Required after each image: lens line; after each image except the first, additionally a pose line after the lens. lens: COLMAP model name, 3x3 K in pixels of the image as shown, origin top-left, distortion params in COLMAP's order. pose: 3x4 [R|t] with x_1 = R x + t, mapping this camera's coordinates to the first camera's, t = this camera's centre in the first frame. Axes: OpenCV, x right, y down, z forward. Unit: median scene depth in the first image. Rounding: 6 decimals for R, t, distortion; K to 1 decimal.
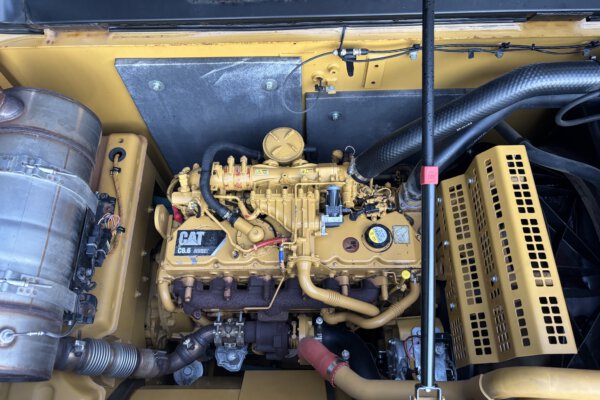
lens RADIAL K [[454.7, 0, 299.3], [0, 454.7, 199.5], [0, 0, 1]] dist [0.033026, -0.040501]
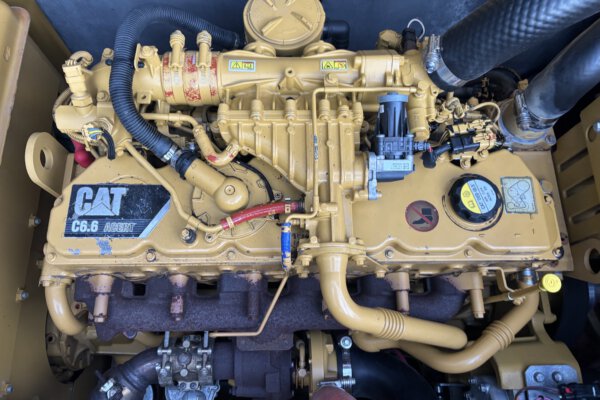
lens RADIAL K [[454.7, 0, 296.6], [0, 454.7, 201.2], [0, 0, 1]] dist [0.033026, -0.040501]
pose [[0.999218, 0.002796, 0.039446, -0.043716], [-0.007922, 0.991432, 0.130385, 0.018869], [-0.038744, -0.130596, 0.990678, 0.502527]]
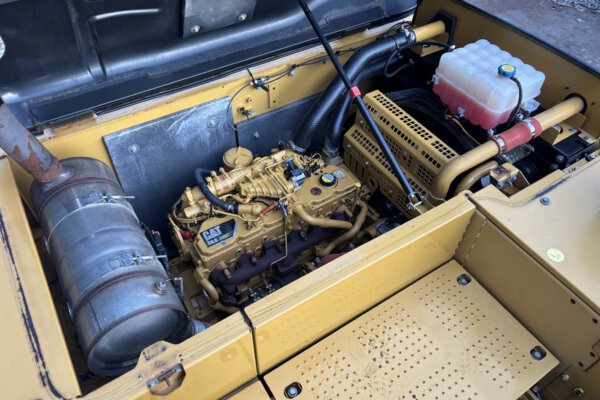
lens RADIAL K [[454.7, 0, 301.9], [0, 454.7, 197.5], [0, 0, 1]] dist [0.033026, -0.040501]
pose [[0.841210, -0.368598, 0.395602, -0.505507], [0.462971, 0.868963, -0.174817, 0.347369], [-0.279327, 0.330210, 0.901631, -0.300770]]
